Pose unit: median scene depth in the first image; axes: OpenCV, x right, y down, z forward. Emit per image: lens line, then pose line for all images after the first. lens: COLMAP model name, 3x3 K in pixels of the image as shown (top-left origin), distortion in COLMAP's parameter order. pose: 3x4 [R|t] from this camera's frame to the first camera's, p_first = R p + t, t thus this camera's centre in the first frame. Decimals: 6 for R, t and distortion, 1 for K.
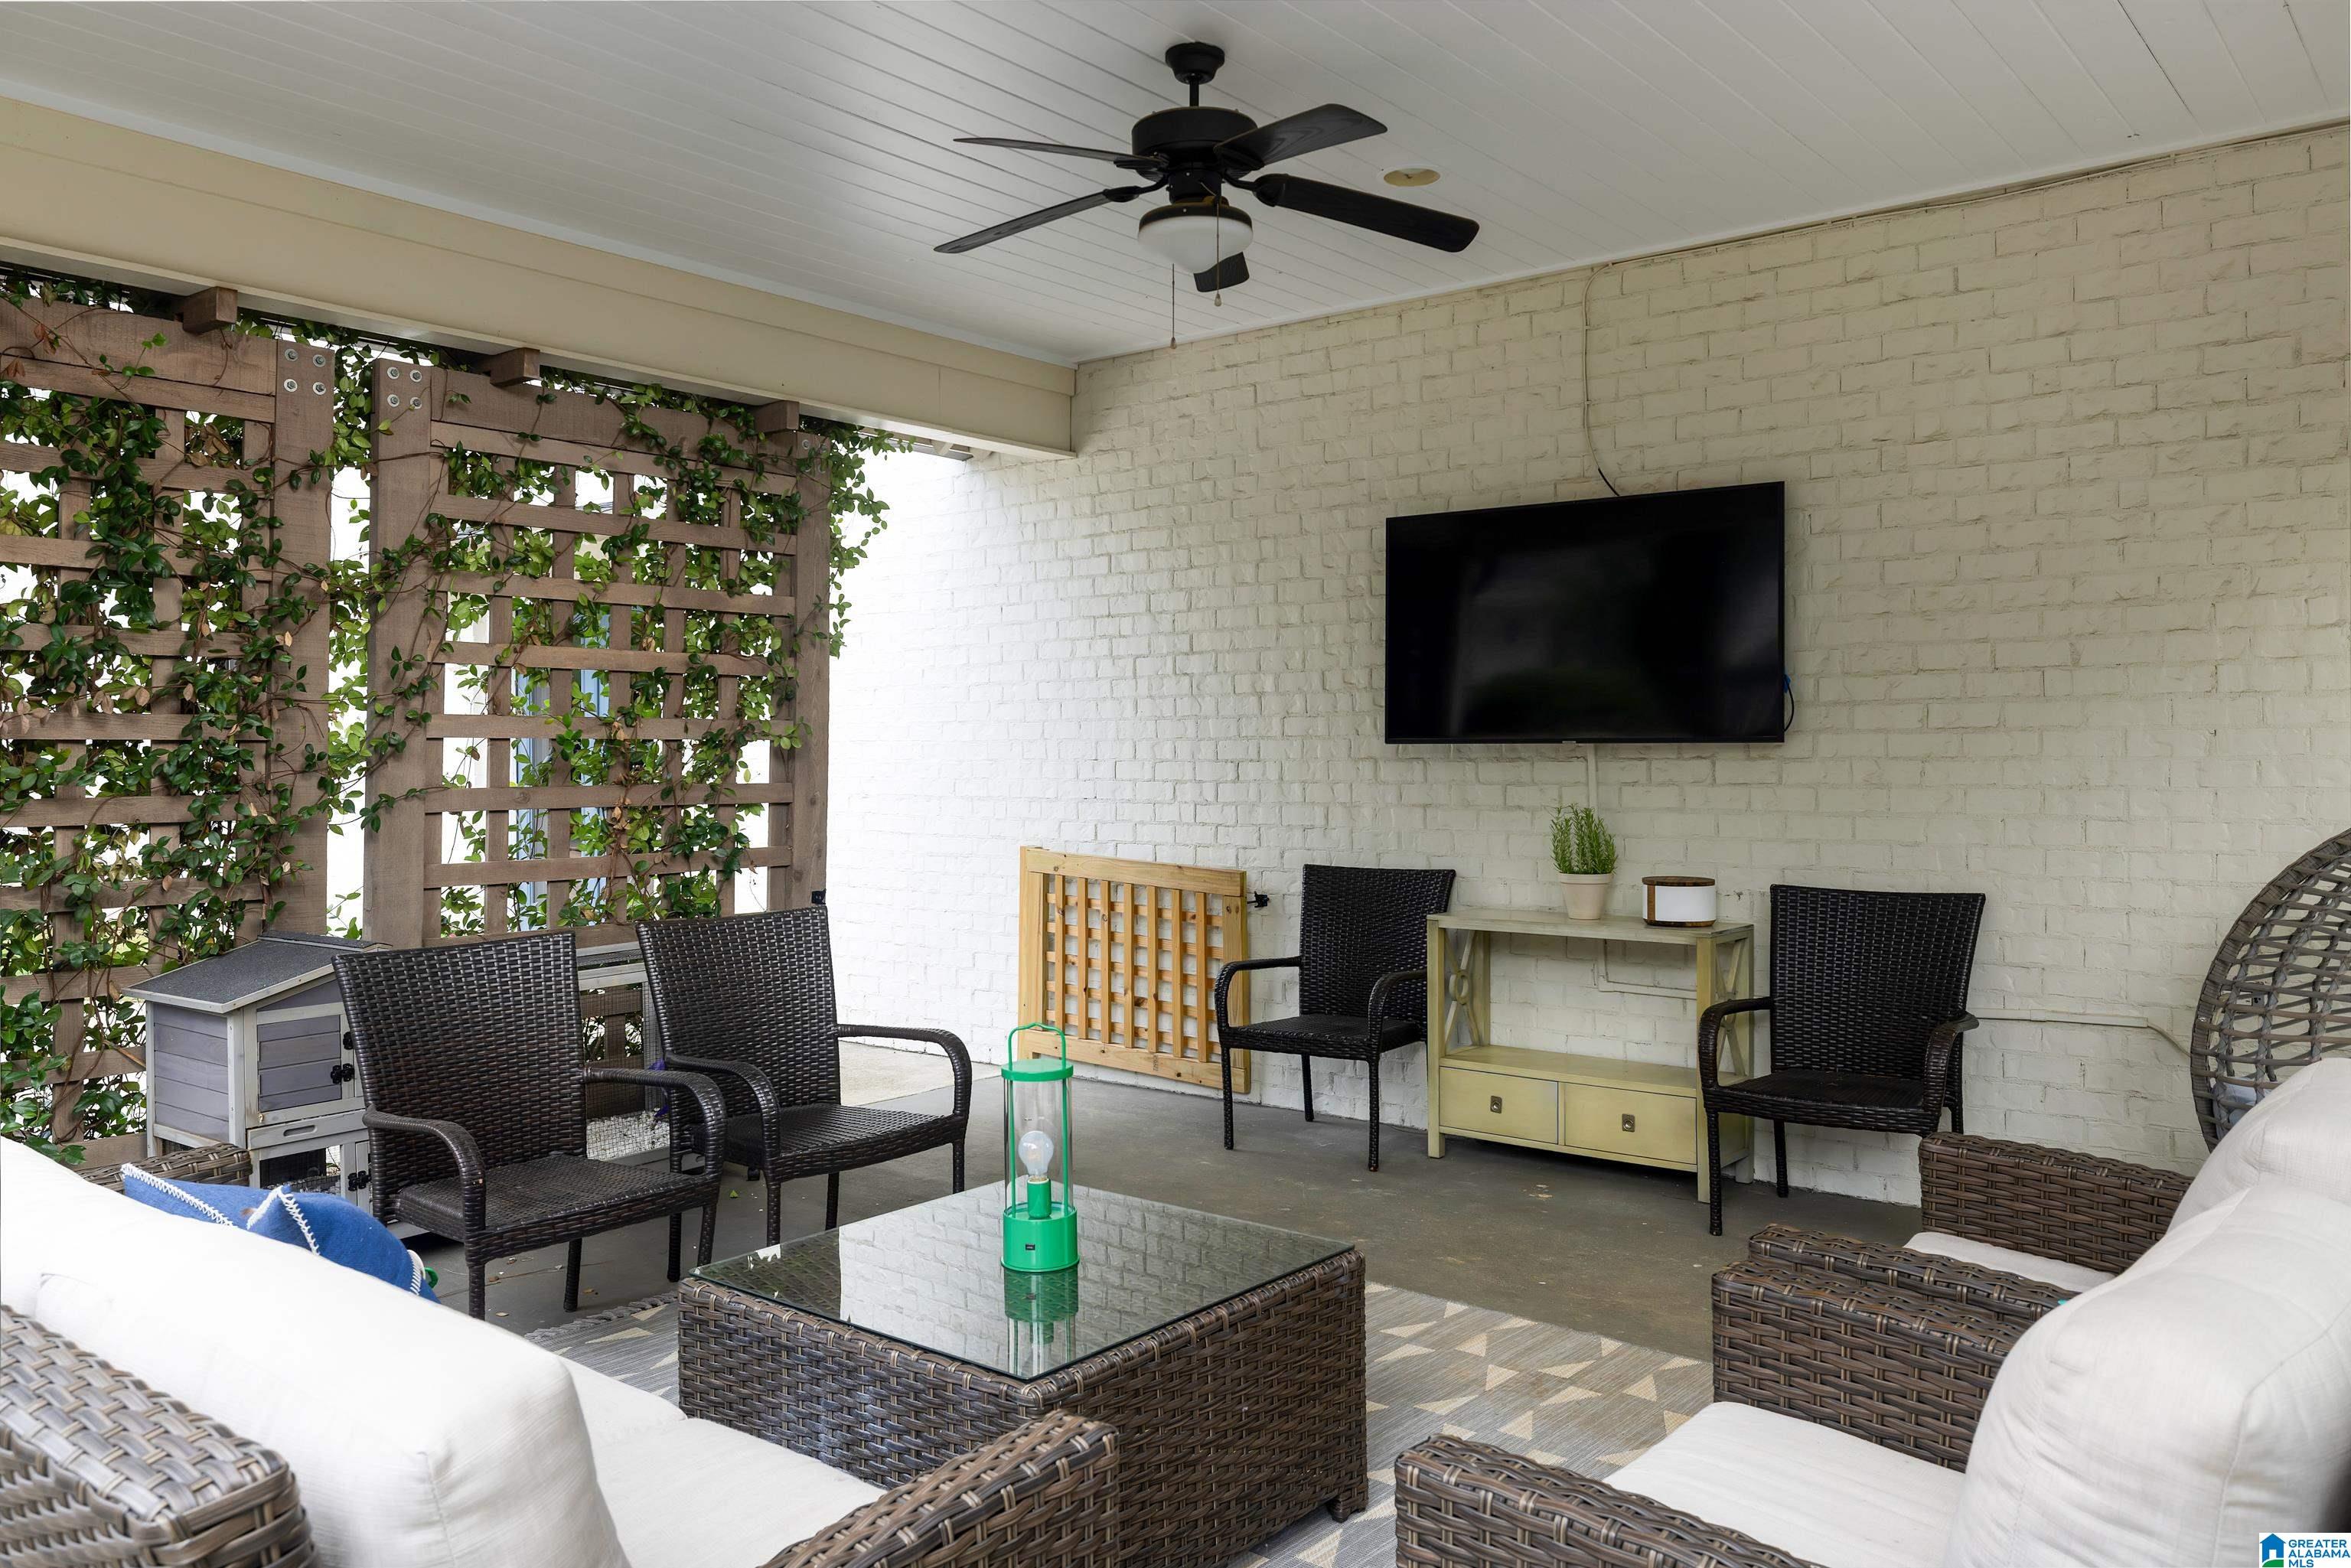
lens RADIAL K [[1744.5, 0, 1173.4], [0, 1744.5, 782.7], [0, 0, 1]] dist [-0.007159, 0.006950]
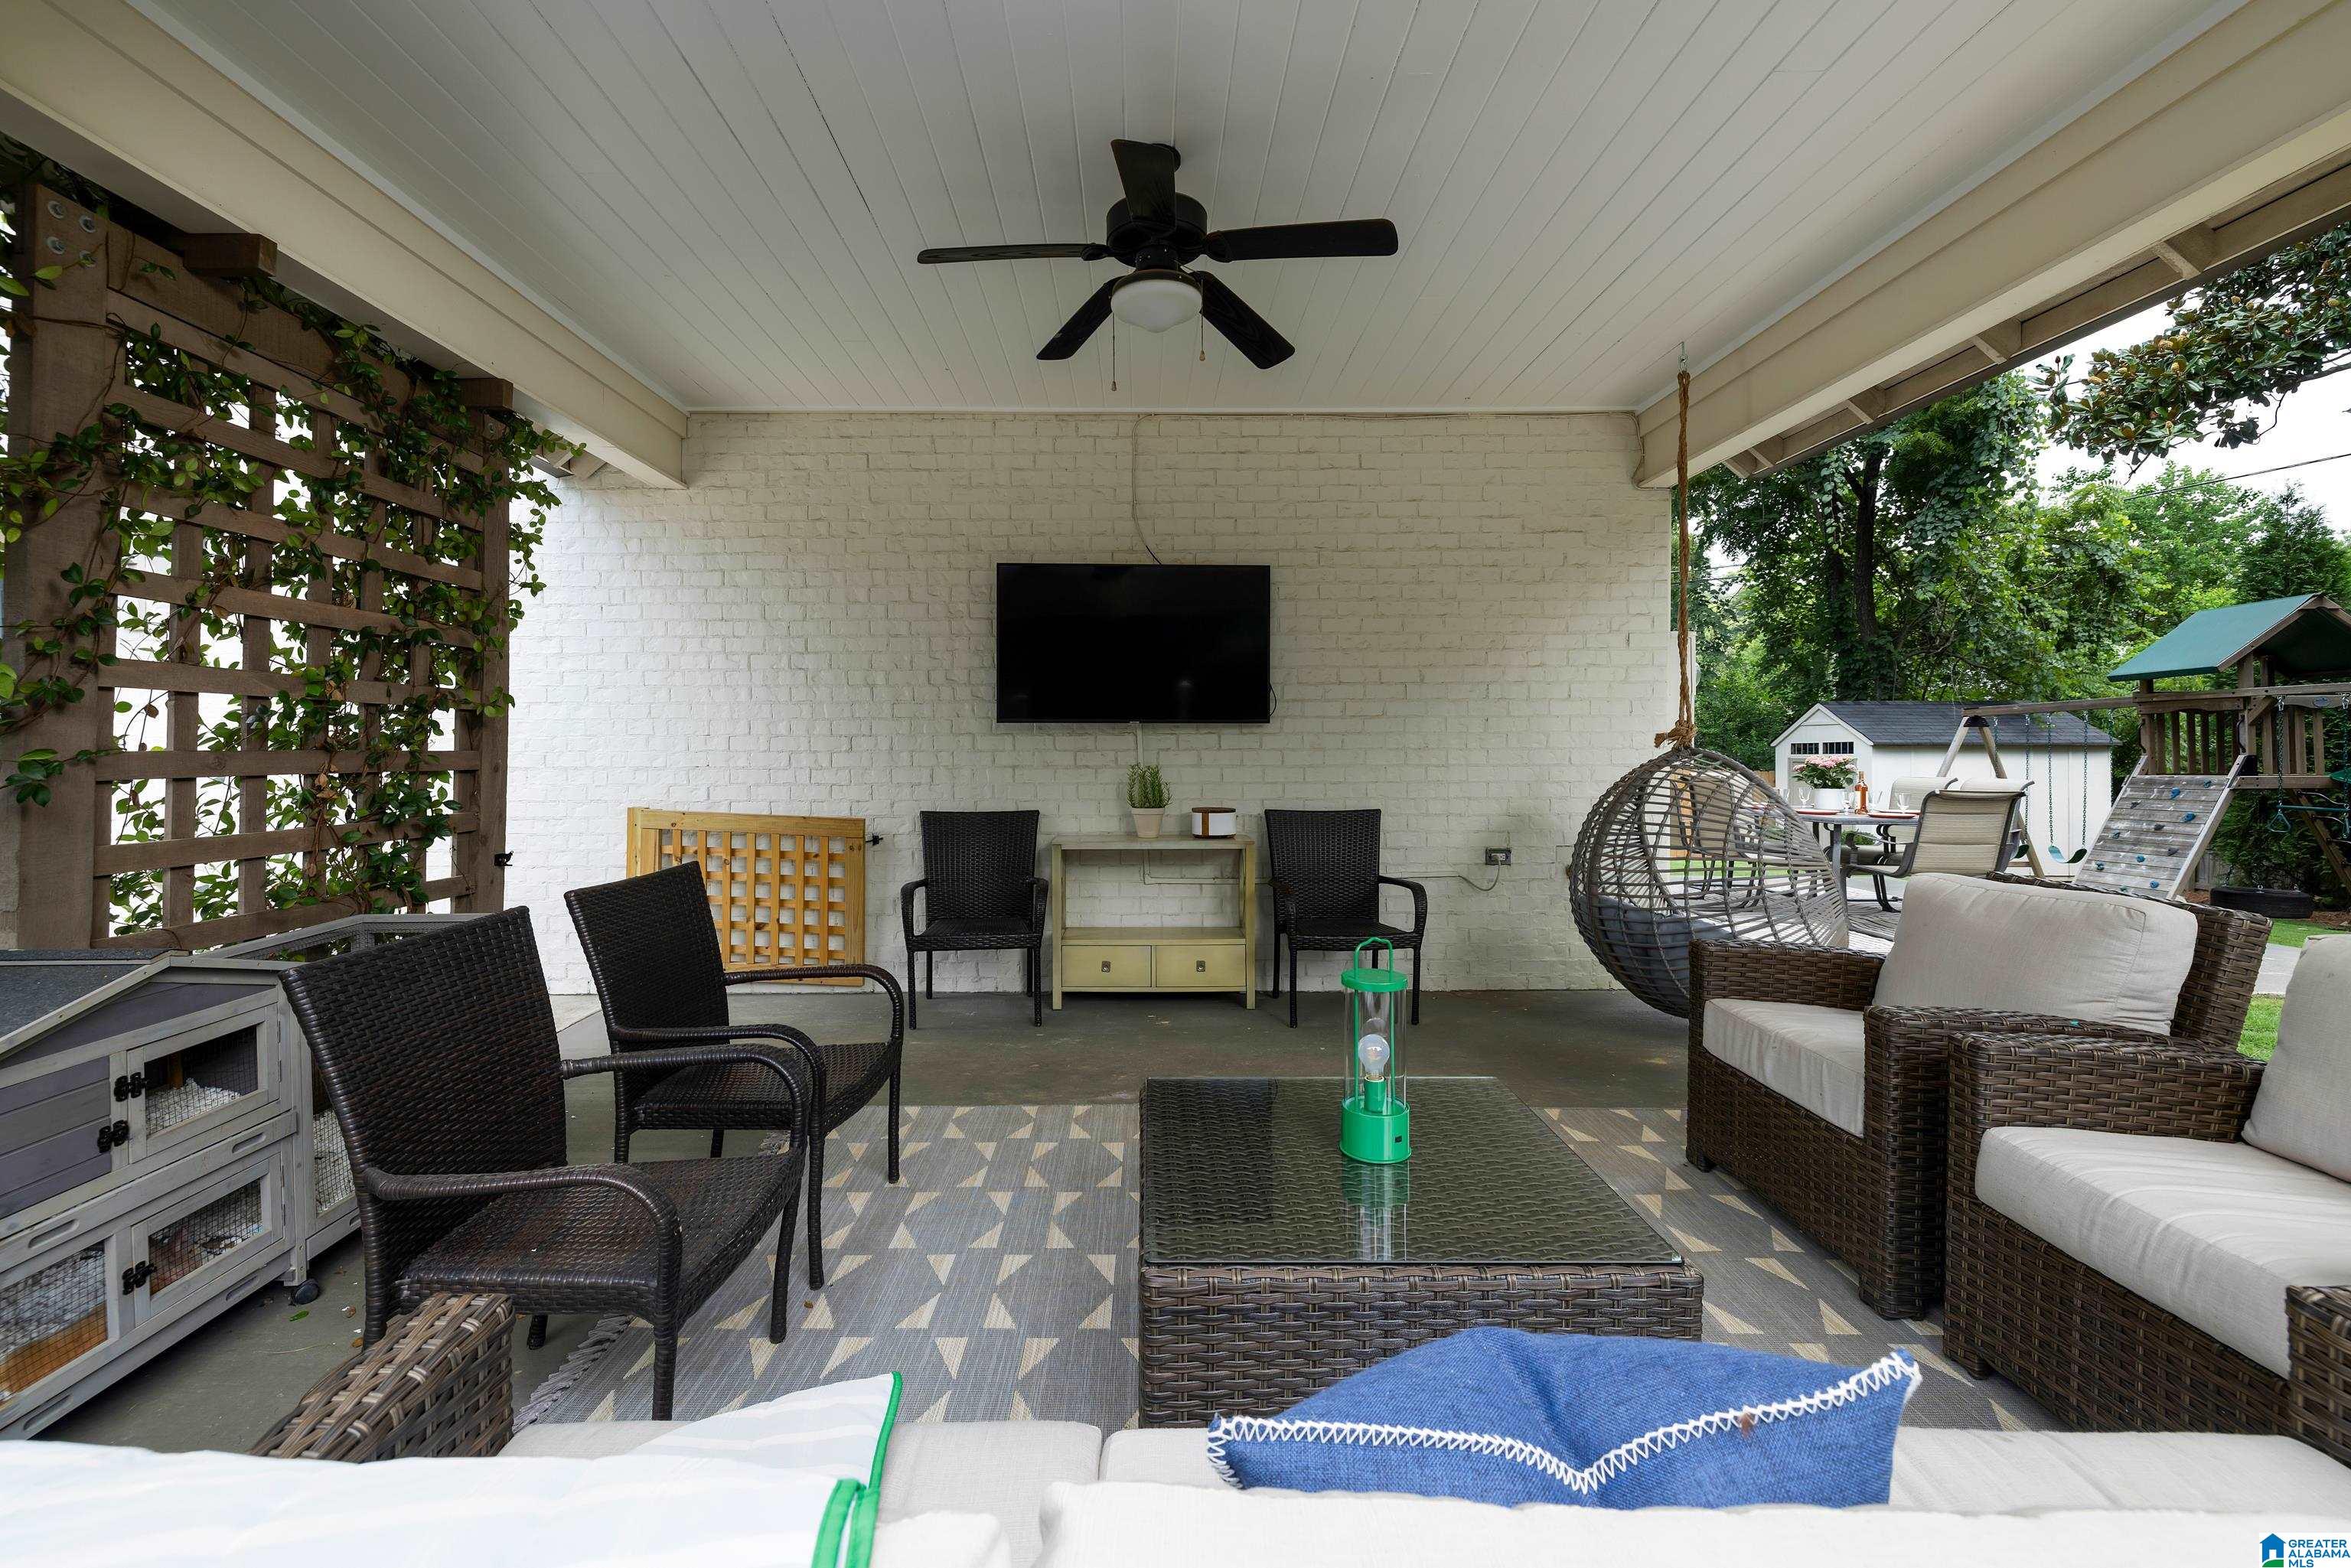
lens RADIAL K [[1004.2, 0, 1174.0], [0, 1004.2, 759.4], [0, 0, 1]] dist [0.001451, -0.000336]
pose [[0.772501, -0.005859, 0.634987, -0.296977], [0.010546, 0.999938, -0.003603, 0.012403], [-0.634927, 0.009480, 0.772514, 0.293353]]
